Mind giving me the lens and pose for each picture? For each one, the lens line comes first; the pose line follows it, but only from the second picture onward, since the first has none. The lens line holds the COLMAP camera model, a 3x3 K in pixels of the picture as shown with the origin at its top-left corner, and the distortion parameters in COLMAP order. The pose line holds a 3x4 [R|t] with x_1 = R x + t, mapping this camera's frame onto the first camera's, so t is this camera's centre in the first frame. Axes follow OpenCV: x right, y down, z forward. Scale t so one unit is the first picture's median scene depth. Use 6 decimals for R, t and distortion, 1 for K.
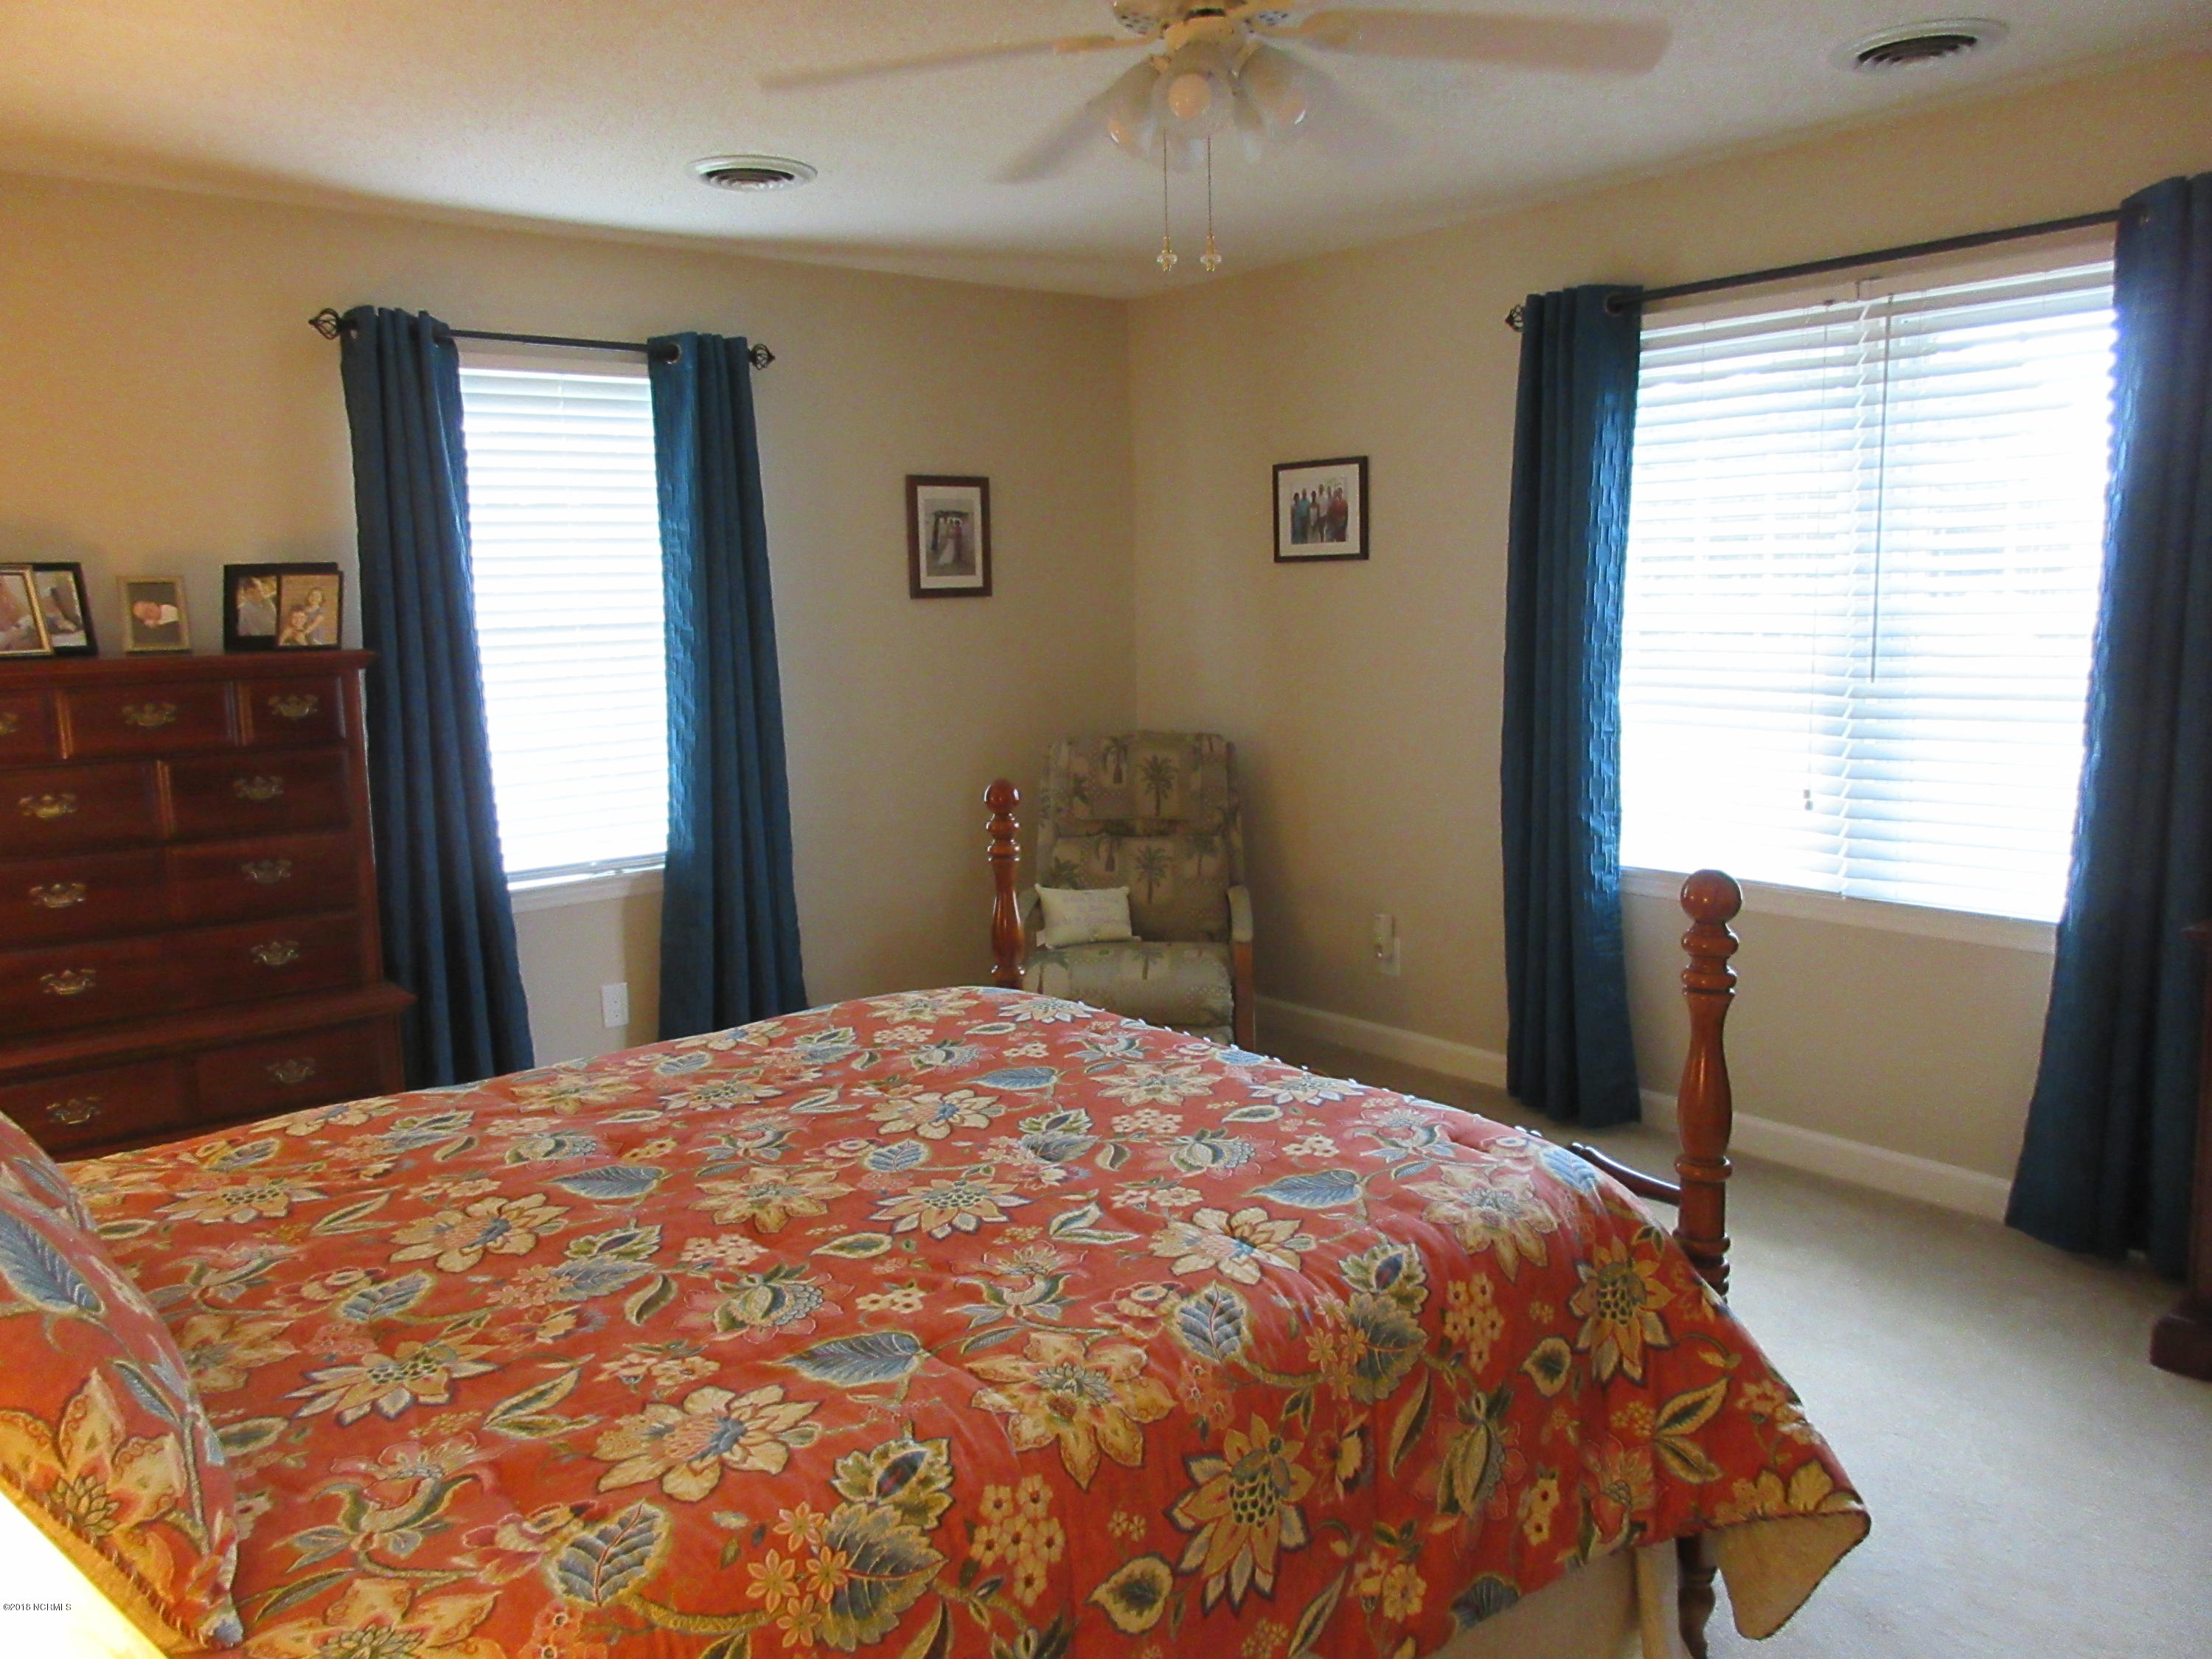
lens RADIAL K [[1652.0, 0, 1105.1], [0, 1652.0, 826.5], [0, 0, 1]] dist [0.002975, -0.003950]
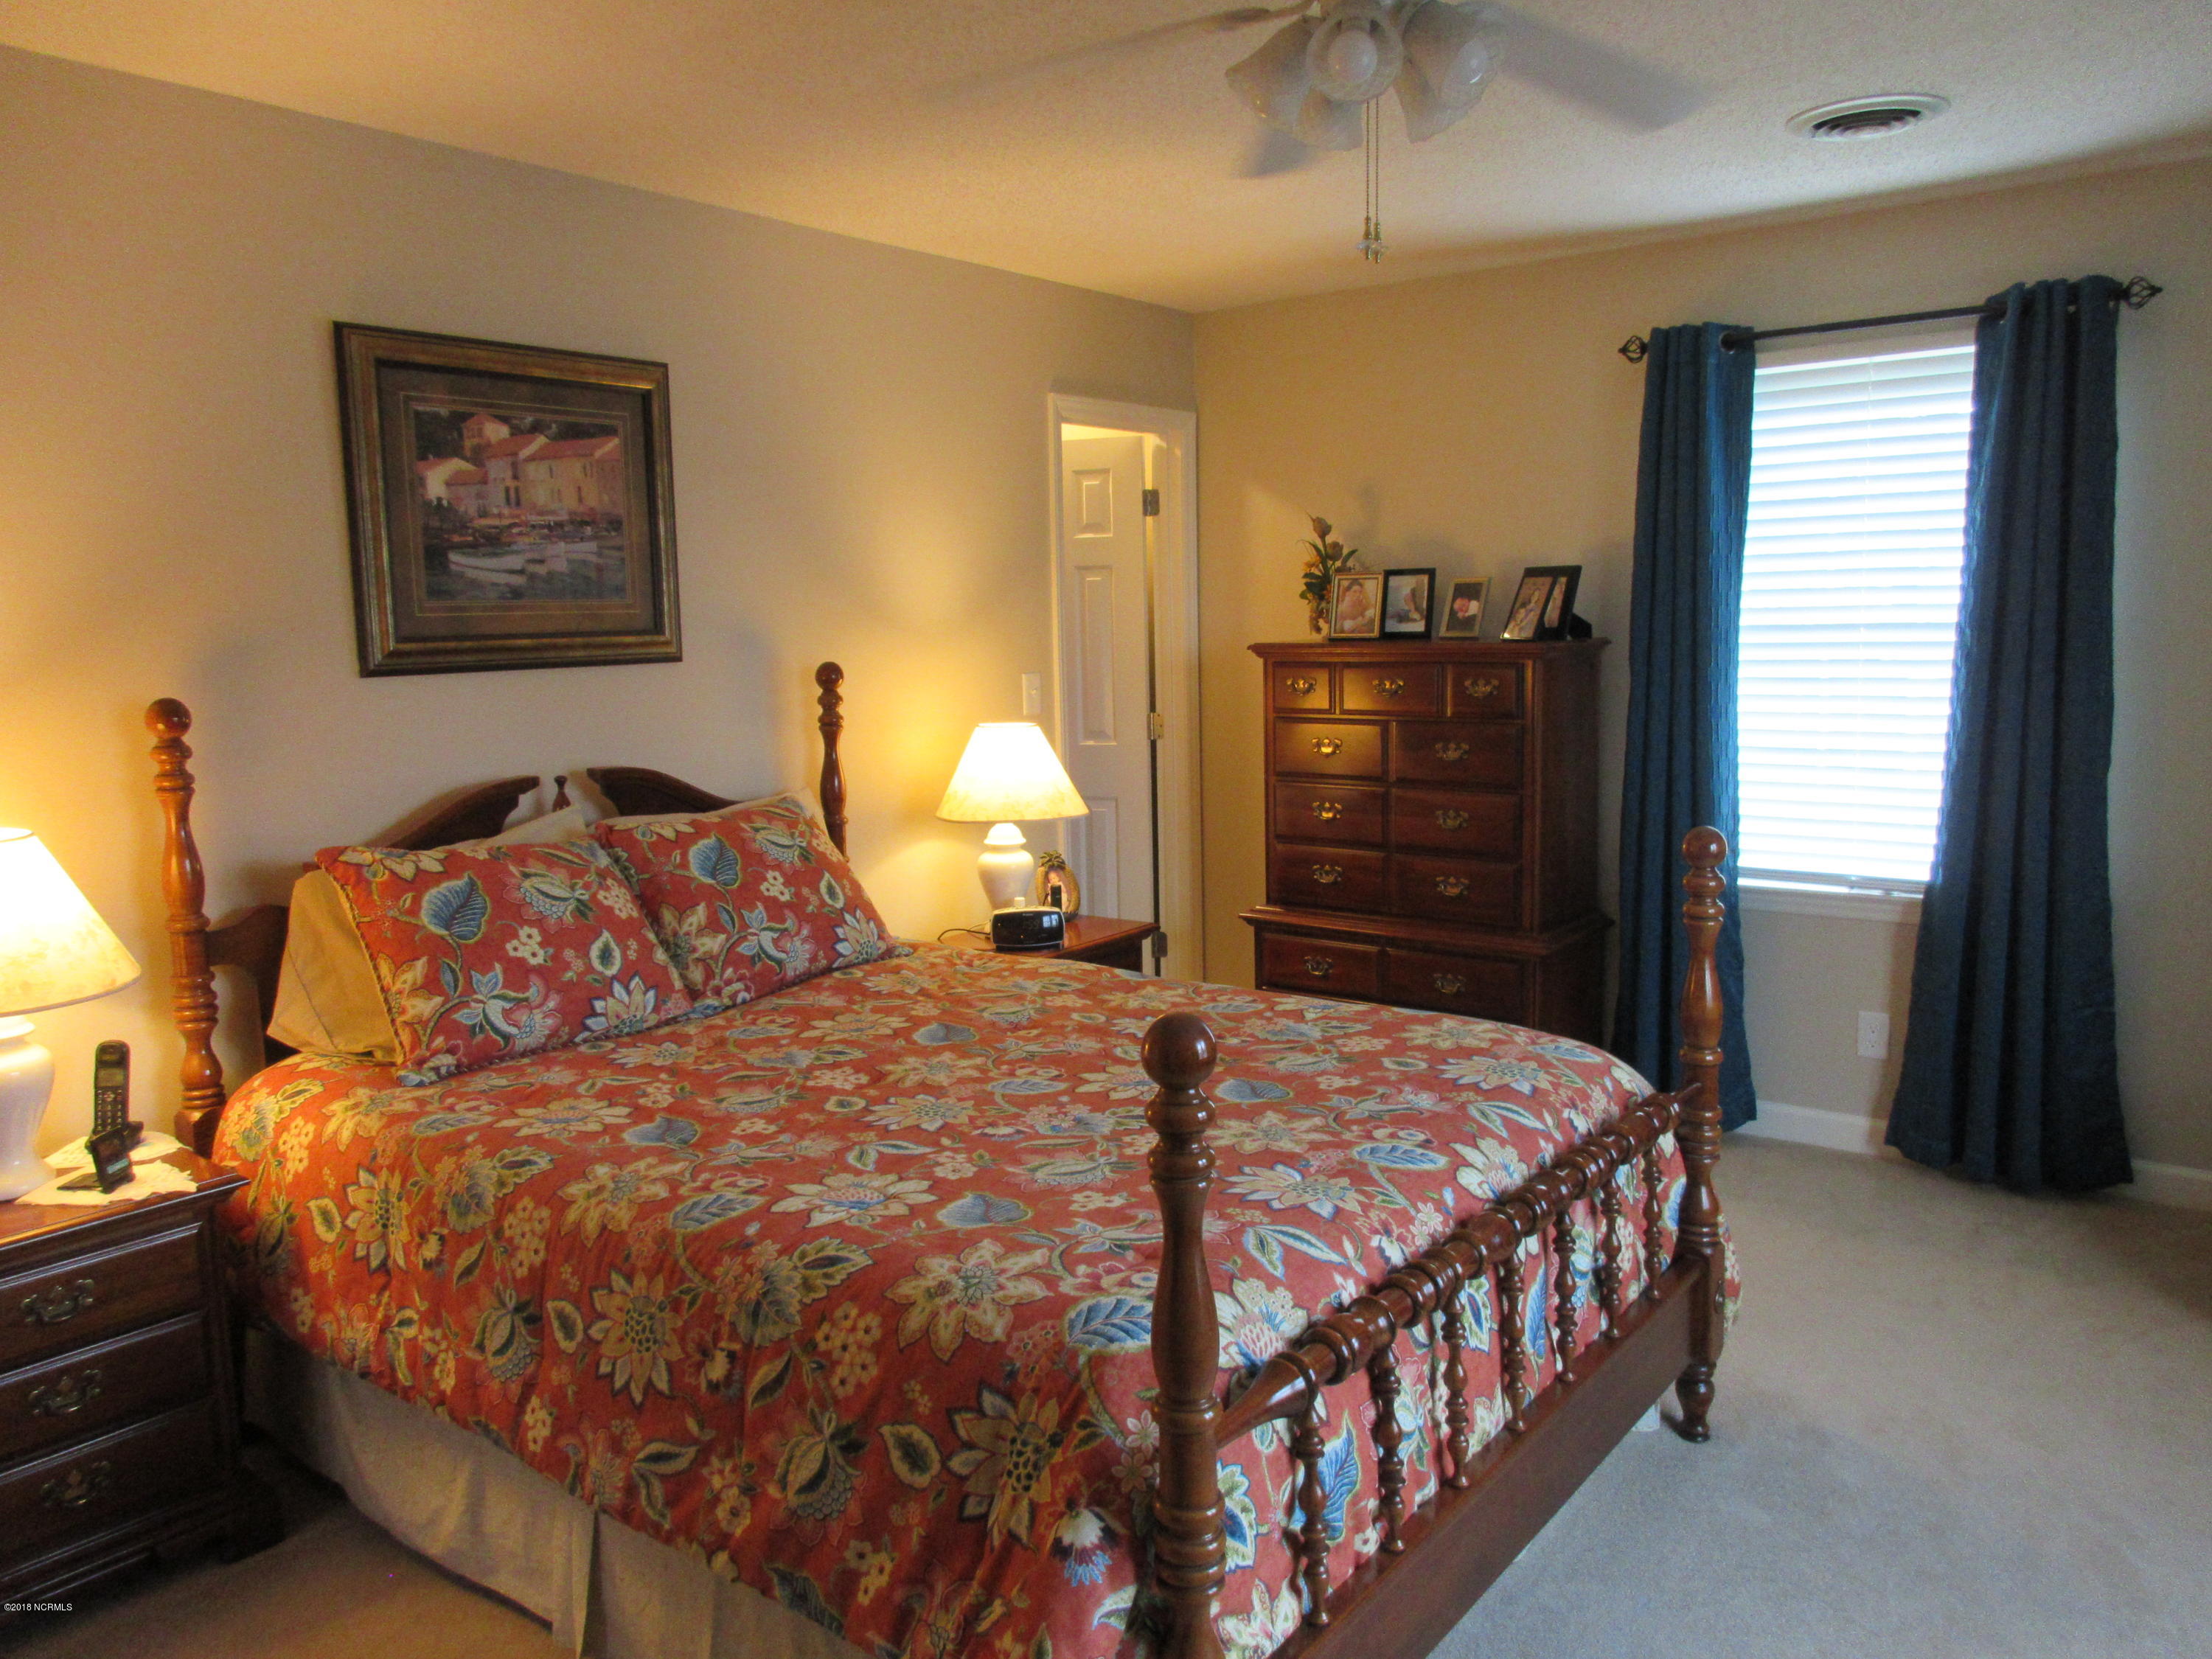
lens RADIAL K [[1652.0, 0, 1106.2], [0, 1652.0, 830.1], [0, 0, 1]] dist [0.002975, -0.003950]
pose [[0.237950, 0.149143, -0.959758, 0.880175], [-0.123677, 0.984749, 0.122364, -0.120658], [0.963371, 0.089583, 0.252766, 0.633877]]
